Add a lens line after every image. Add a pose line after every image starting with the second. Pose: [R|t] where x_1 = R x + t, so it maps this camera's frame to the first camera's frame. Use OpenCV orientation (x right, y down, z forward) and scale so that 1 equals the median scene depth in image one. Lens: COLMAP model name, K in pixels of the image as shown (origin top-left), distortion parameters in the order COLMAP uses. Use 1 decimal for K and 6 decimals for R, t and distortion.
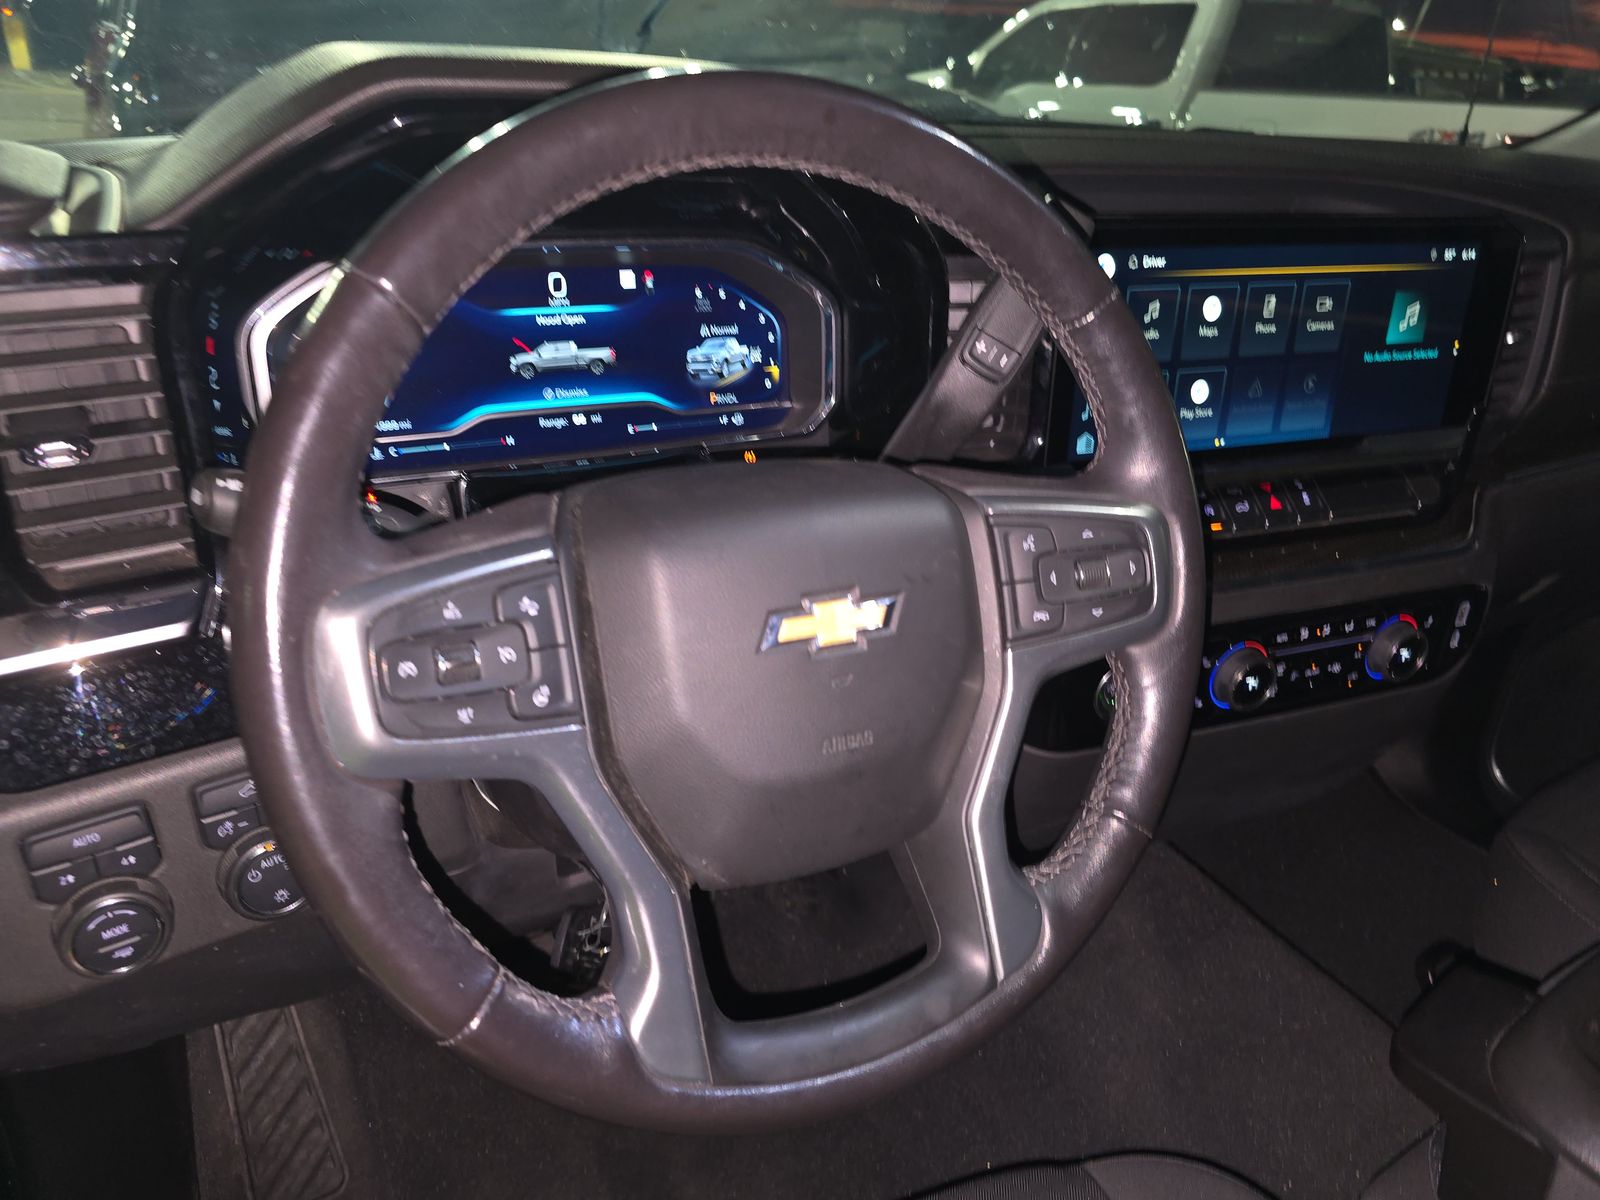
lens RADIAL K [[1093.6, 0, 795.6], [0, 1093.6, 598.0], [0, 0, 1]] dist [0.005729, -0.029666]
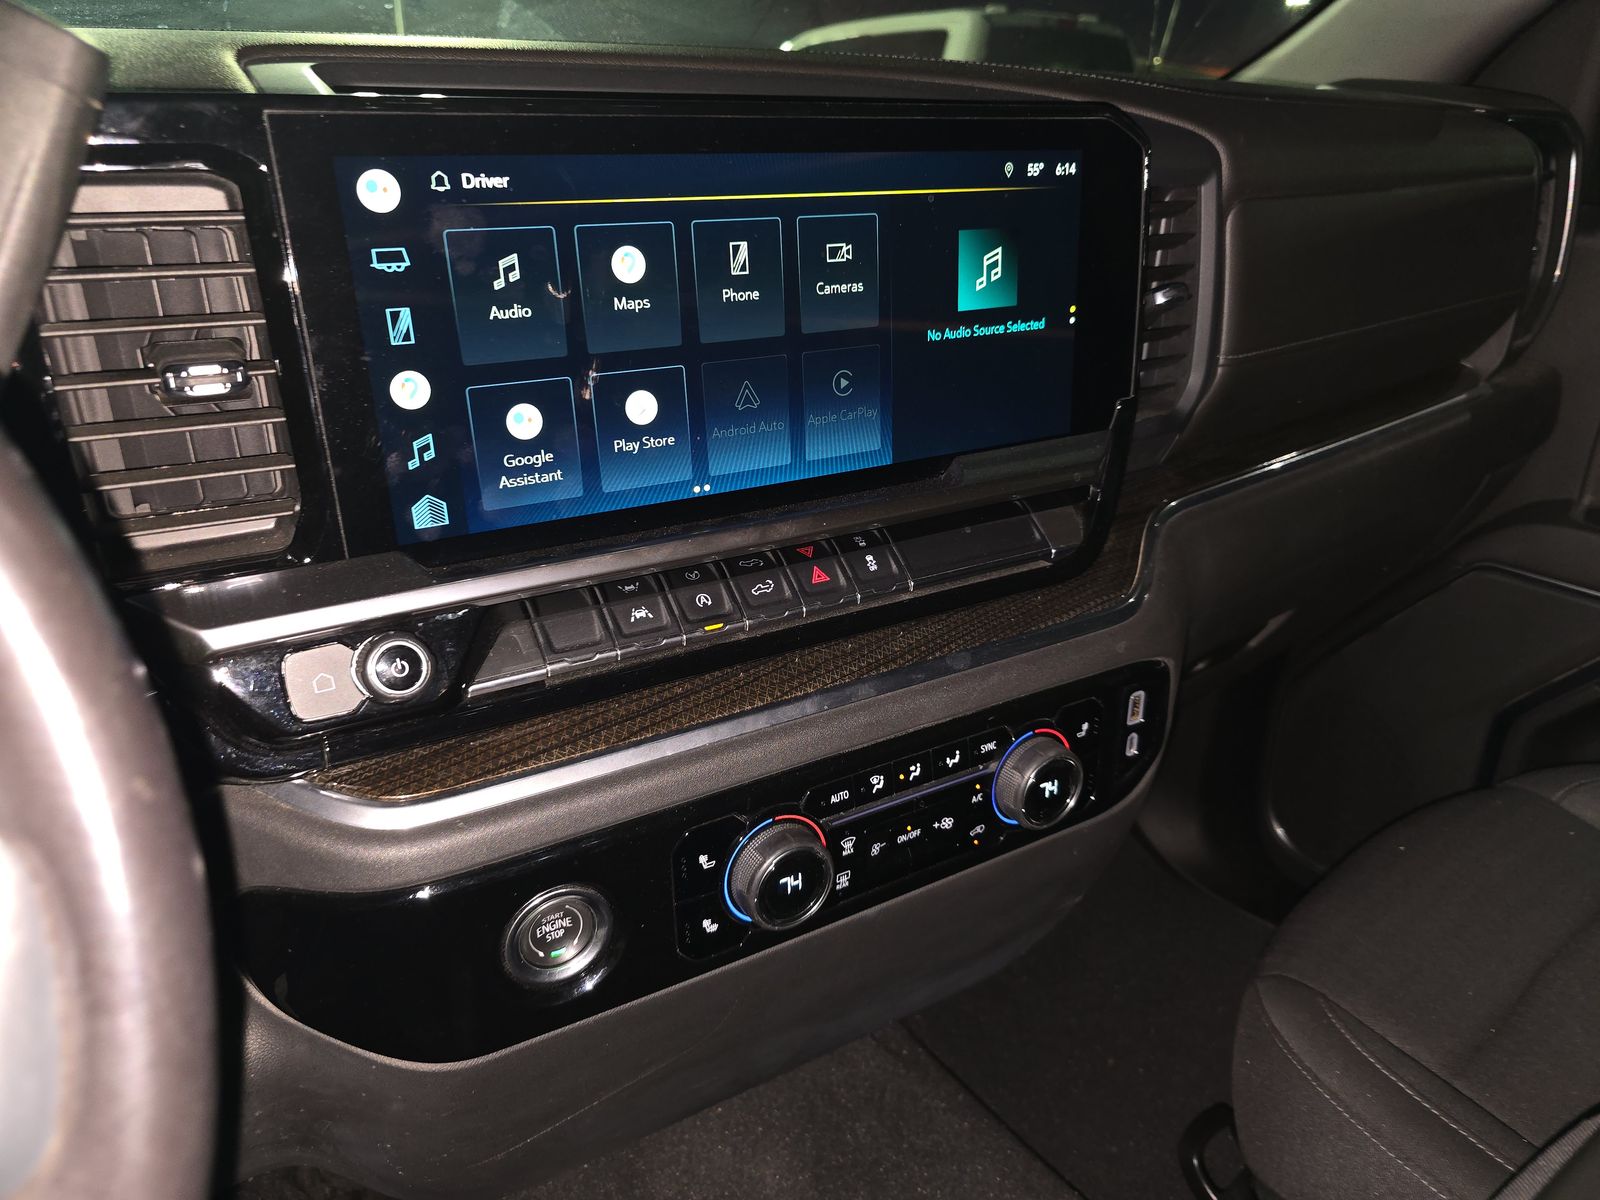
lens RADIAL K [[1093.6, 0, 799.6], [0, 1093.6, 601.6], [0, 0, 1]] dist [0.005729, -0.029666]
pose [[0.984612, -0.098347, 0.144455, 0.336224], [0.104452, 0.993904, -0.035283, -0.050915], [-0.140104, 0.049828, 0.988882, 0.383077]]
